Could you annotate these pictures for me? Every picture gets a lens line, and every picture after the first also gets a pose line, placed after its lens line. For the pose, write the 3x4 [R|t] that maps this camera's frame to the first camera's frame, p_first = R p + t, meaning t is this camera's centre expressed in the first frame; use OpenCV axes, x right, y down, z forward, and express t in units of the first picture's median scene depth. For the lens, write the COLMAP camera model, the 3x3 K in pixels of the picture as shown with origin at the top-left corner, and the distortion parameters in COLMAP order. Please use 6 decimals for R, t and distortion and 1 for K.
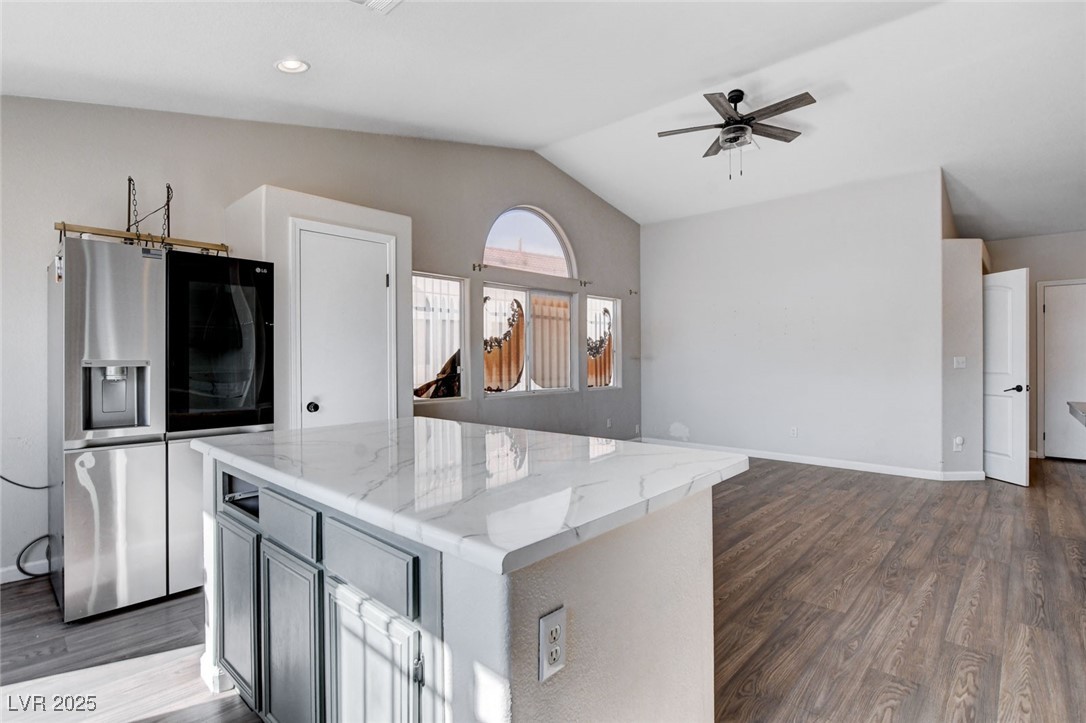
lens RADIAL K [[527.6, 0, 536.4], [0, 527.6, 349.7], [0, 0, 1]] dist [-0.008348, 0.002387]
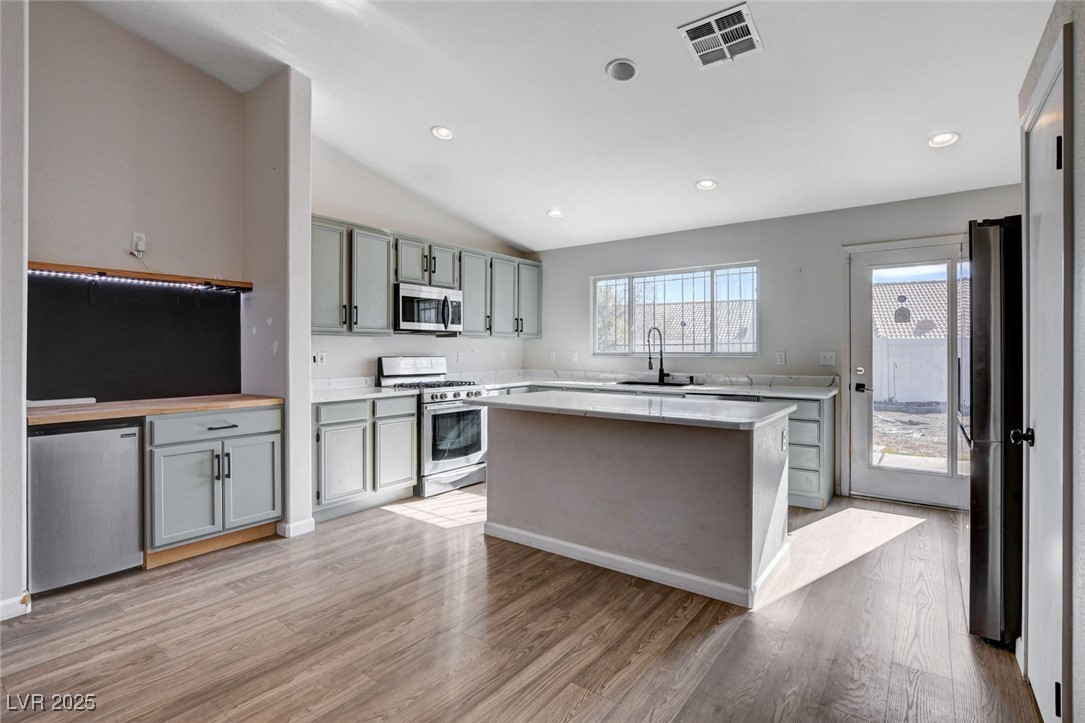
lens RADIAL K [[527.1, 0, 530.6], [0, 527.1, 353.1], [0, 0, 1]] dist [-0.008348, 0.002387]
pose [[-0.994666, 0.004027, -0.103066, 0.107650], [0.005284, 0.999915, -0.011919, 0.012801], [0.103010, -0.012400, -0.994603, 0.987425]]
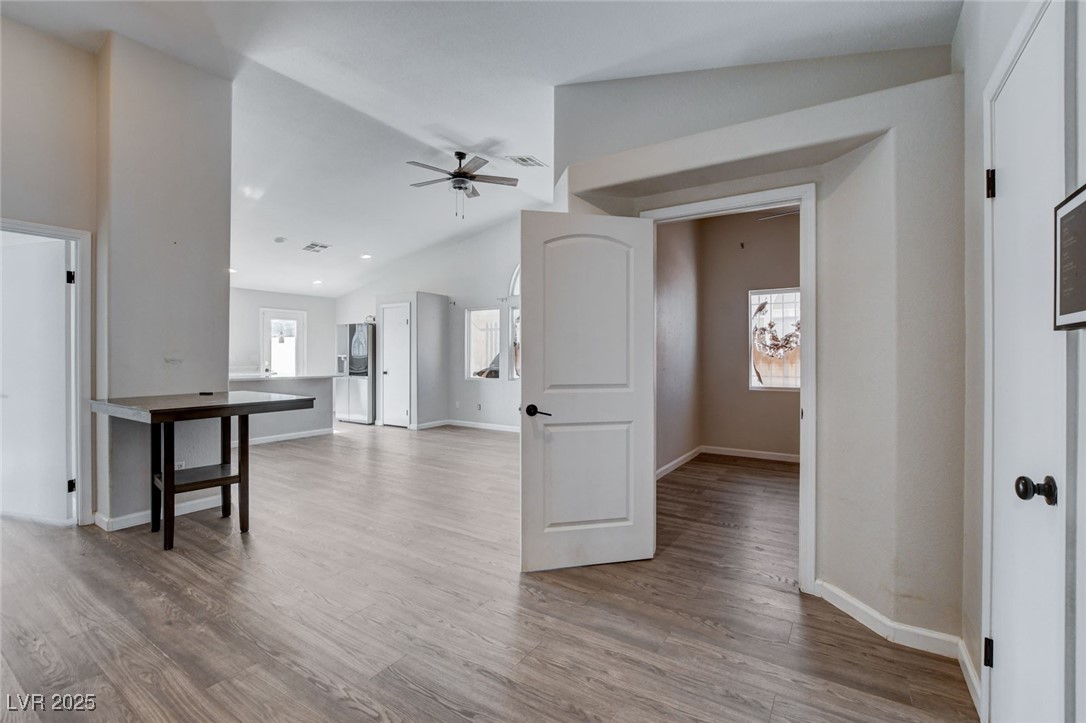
lens RADIAL K [[481.0, 0, 534.8], [0, 481.0, 355.4], [0, 0, 1]] dist [-0.017877, 0.003937]
pose [[0.168680, 0.005023, -0.985658, 1.411898], [0.011193, 0.999913, 0.007011, 0.006426], [0.985607, -0.012215, 0.168609, 0.880513]]
